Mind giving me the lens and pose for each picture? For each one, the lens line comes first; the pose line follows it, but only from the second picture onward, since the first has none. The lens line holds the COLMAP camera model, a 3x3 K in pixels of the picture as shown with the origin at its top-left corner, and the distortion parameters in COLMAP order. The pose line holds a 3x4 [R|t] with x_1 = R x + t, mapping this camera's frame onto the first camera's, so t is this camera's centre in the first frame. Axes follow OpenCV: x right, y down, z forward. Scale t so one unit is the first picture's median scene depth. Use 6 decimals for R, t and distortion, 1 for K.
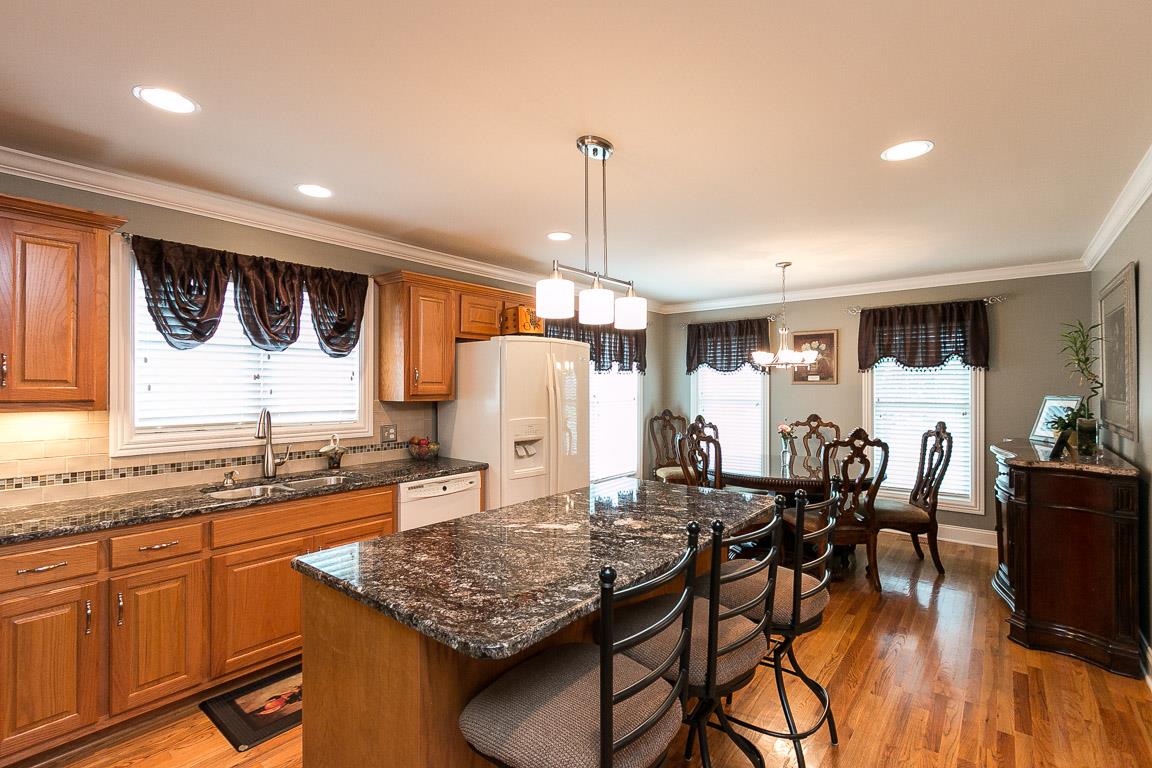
lens RADIAL K [[522.3, 0, 576.9], [0, 522.3, 386.8], [0, 0, 1]] dist [-0.000982, -0.000333]
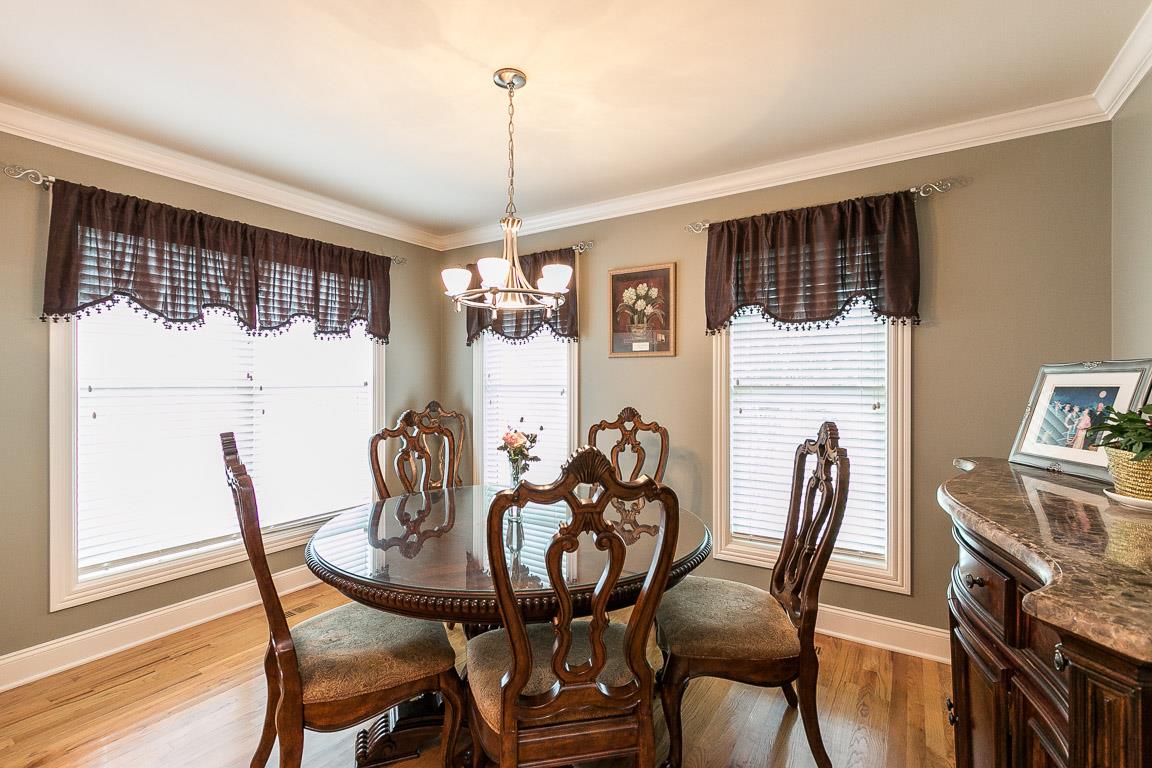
lens RADIAL K [[522.3, 0, 576.1], [0, 522.3, 381.7], [0, 0, 1]] dist [-0.000982, -0.000333]
pose [[0.993532, 0.002720, 0.113519, 0.368523], [-0.002732, 0.999996, -0.000050, 0.026670], [-0.113519, -0.000261, 0.993536, 0.493091]]
